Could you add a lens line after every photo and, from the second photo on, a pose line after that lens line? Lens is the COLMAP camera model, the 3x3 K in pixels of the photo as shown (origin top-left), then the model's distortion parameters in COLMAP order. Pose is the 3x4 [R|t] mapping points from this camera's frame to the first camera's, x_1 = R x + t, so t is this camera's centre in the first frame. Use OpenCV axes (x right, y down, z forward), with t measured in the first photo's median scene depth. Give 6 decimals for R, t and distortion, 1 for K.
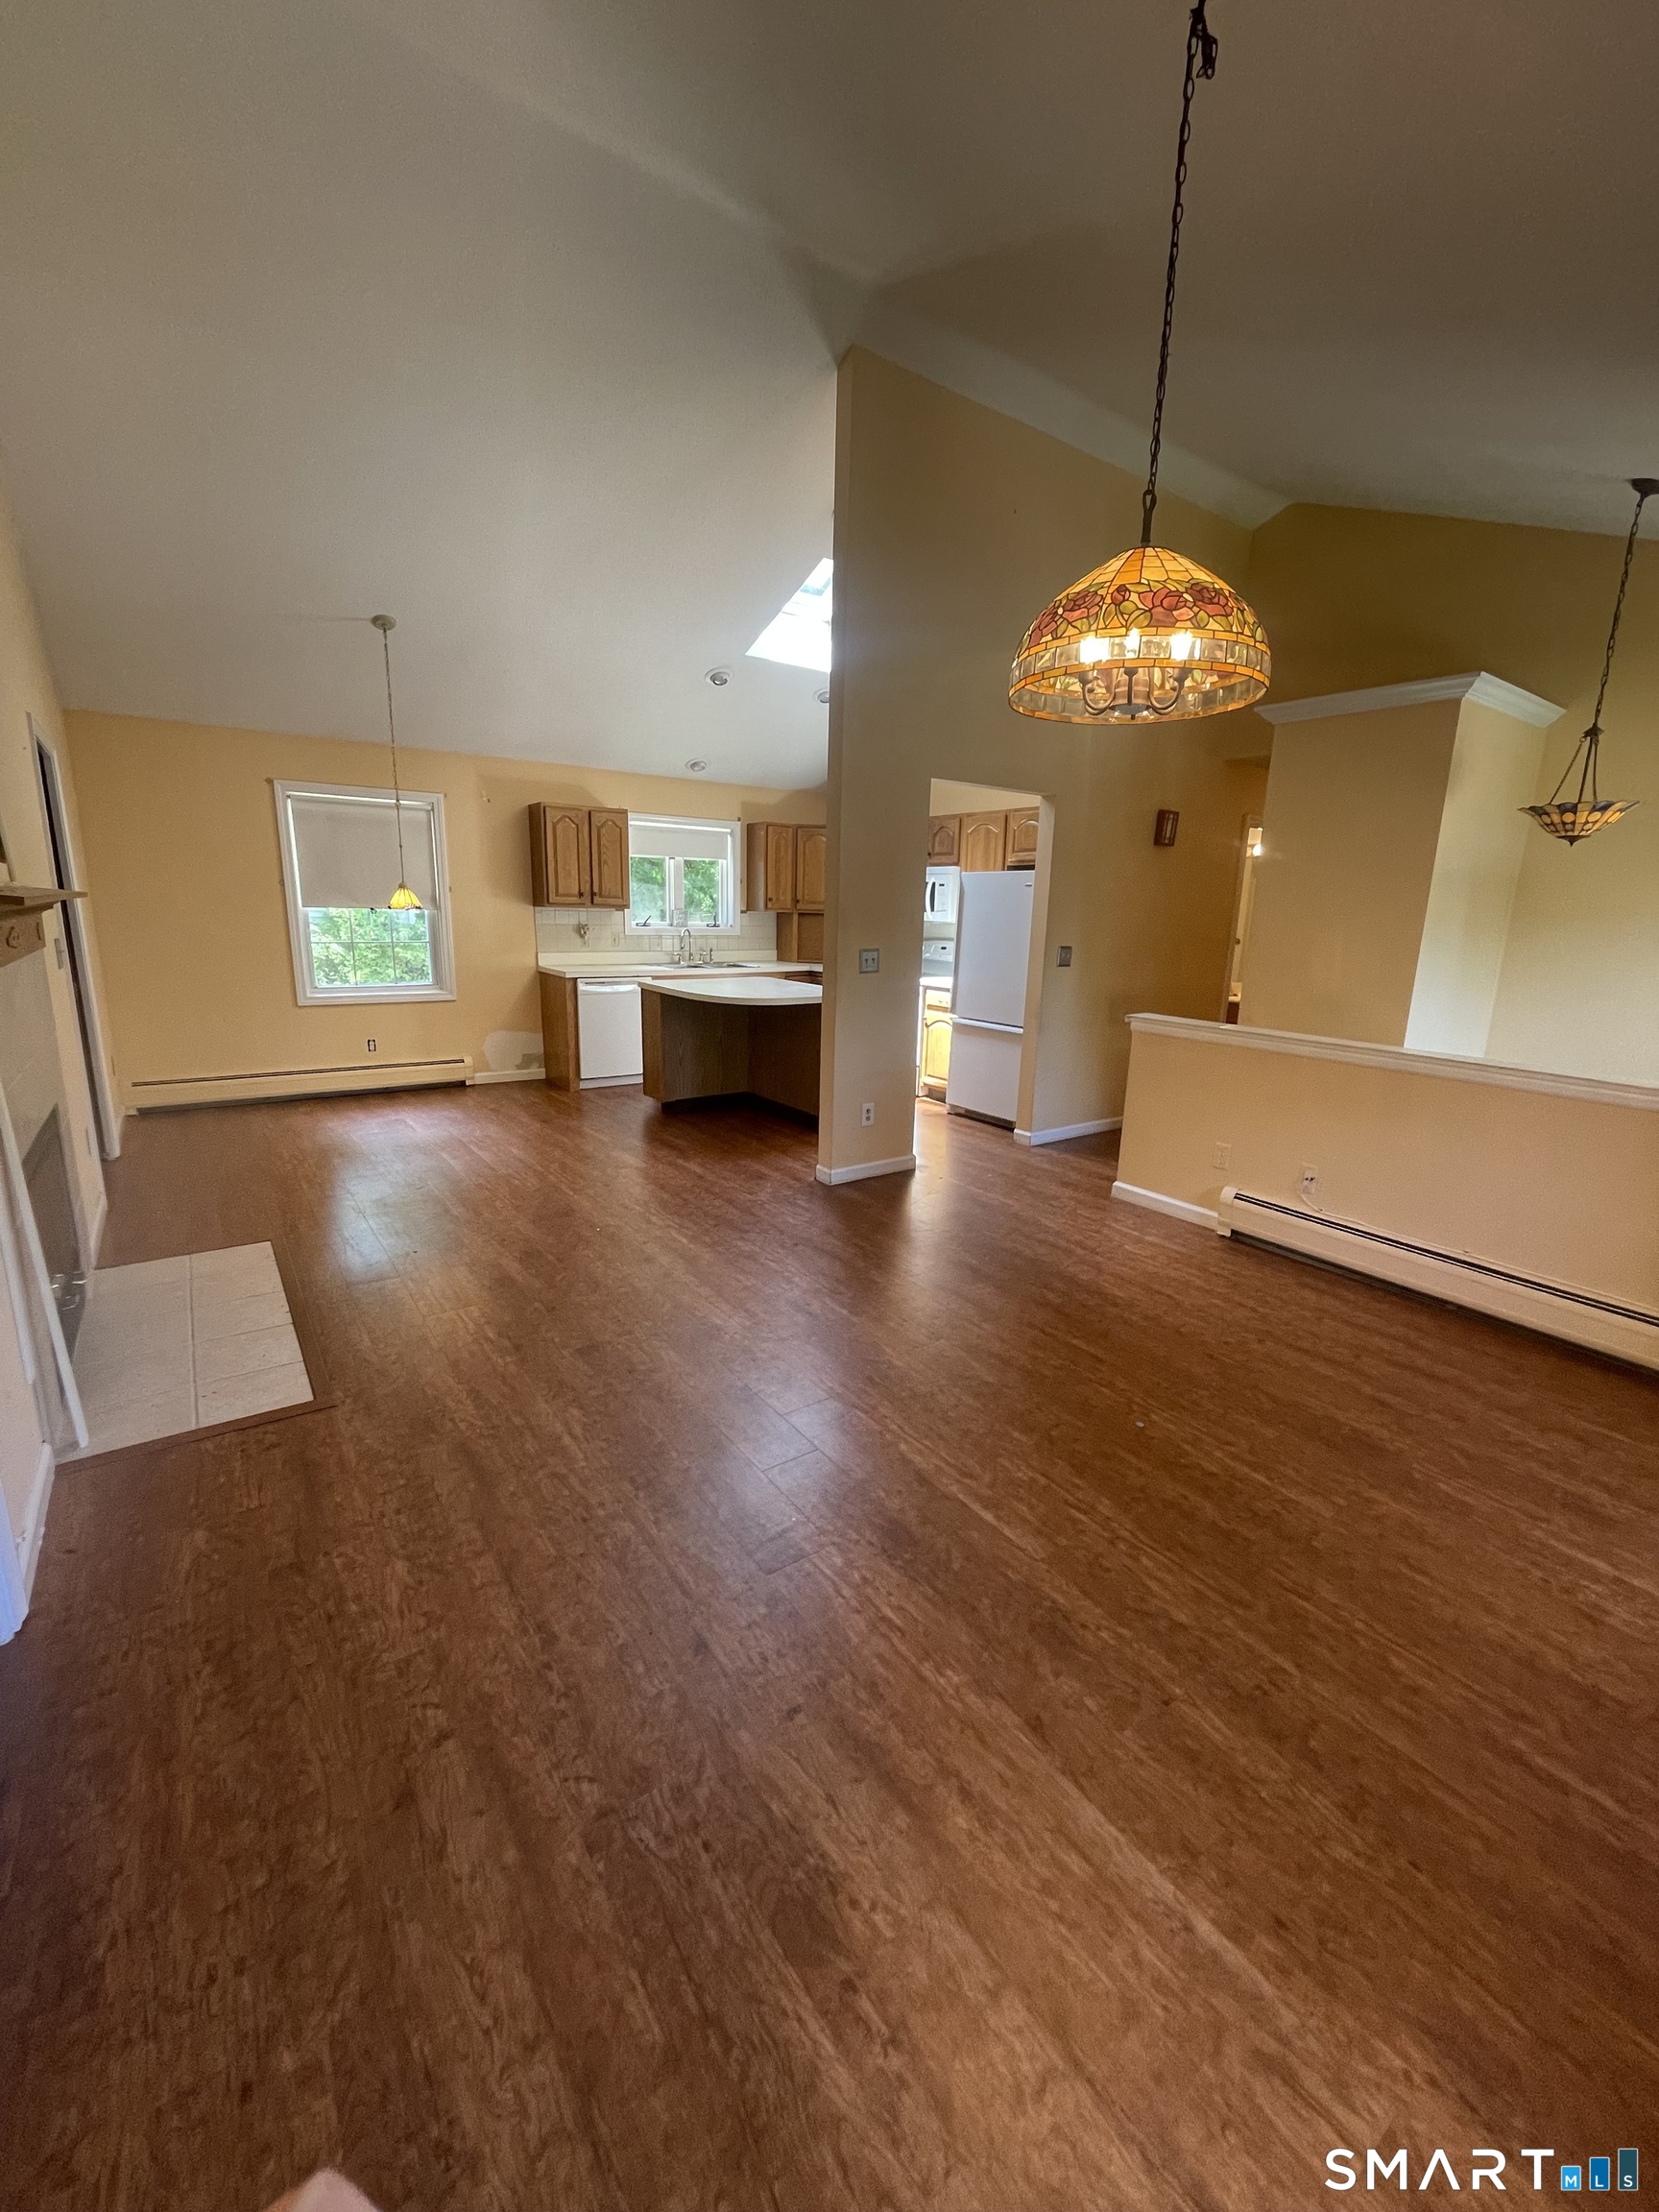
lens RADIAL K [[899.5, 0, 829.5], [0, 899.5, 1106.0], [0, 0, 1]] dist [0.001720, 0.000240]
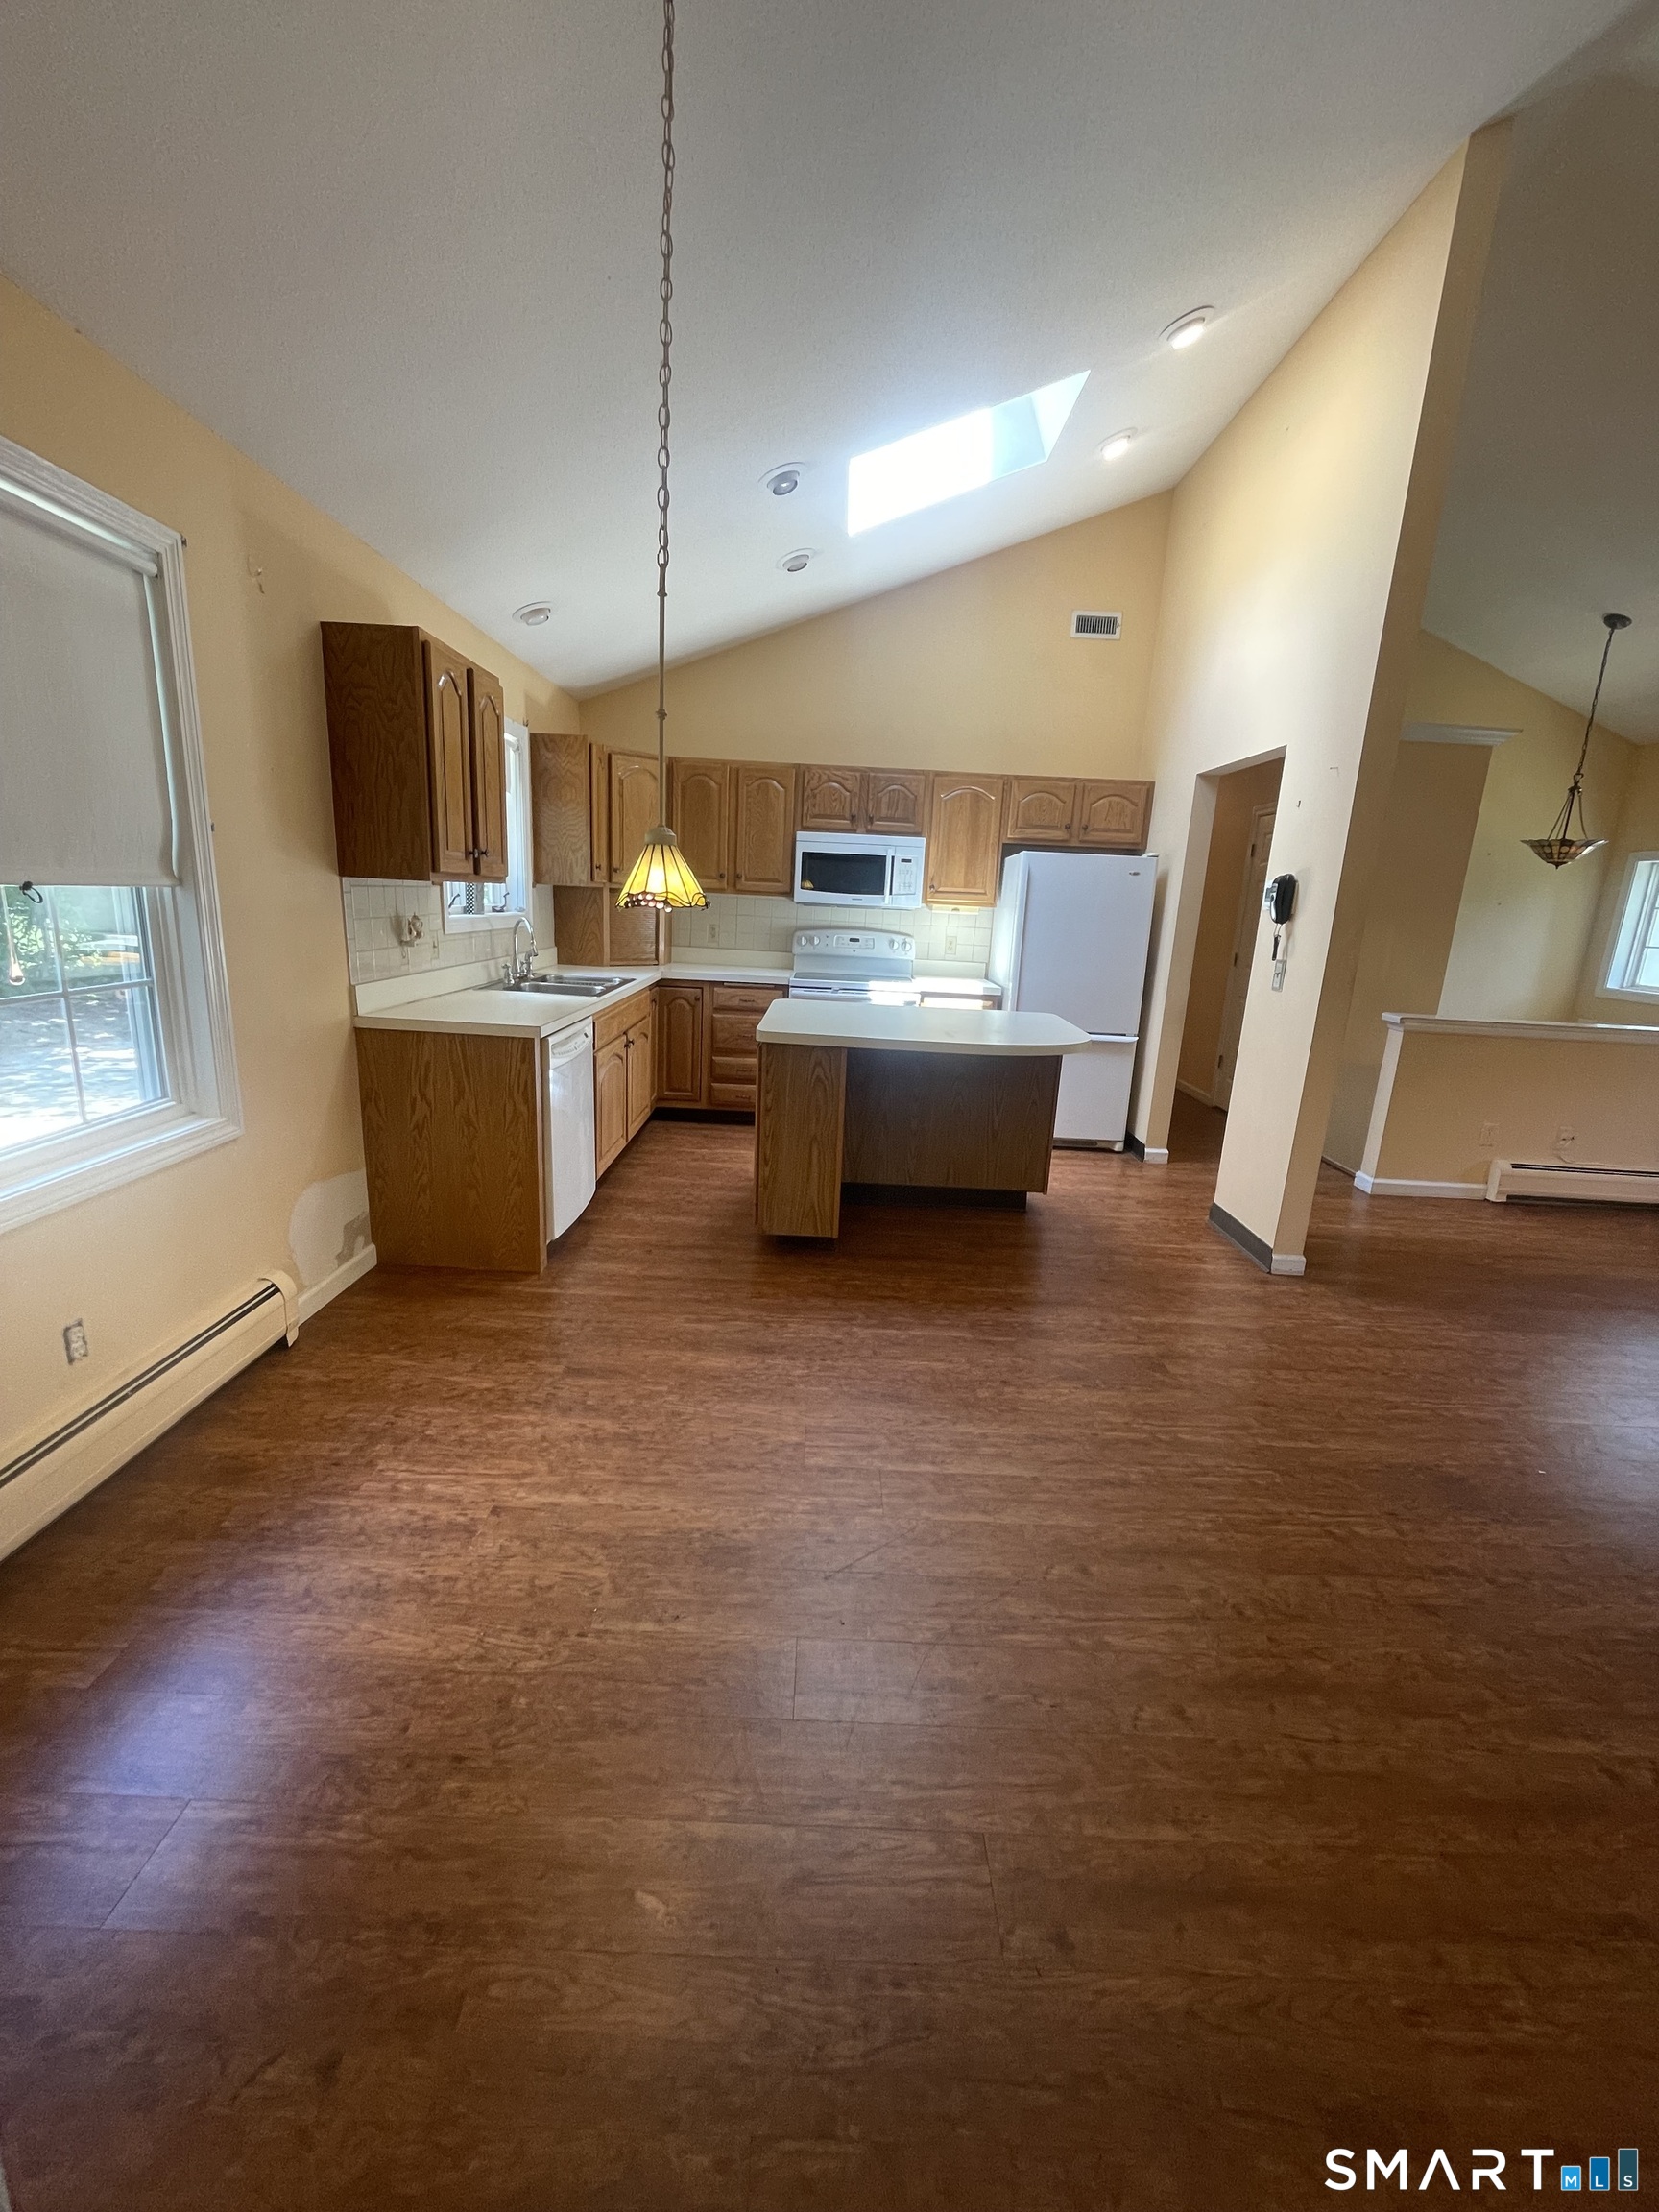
lens RADIAL K [[899.5, 0, 829.5], [0, 899.5, 1106.0], [0, 0, 1]] dist [0.001720, 0.000240]
pose [[0.585111, -0.180692, 0.790567, -0.548649], [0.140886, 0.982686, 0.120331, -0.136047], [-0.798622, 0.040973, 0.600437, 0.577108]]
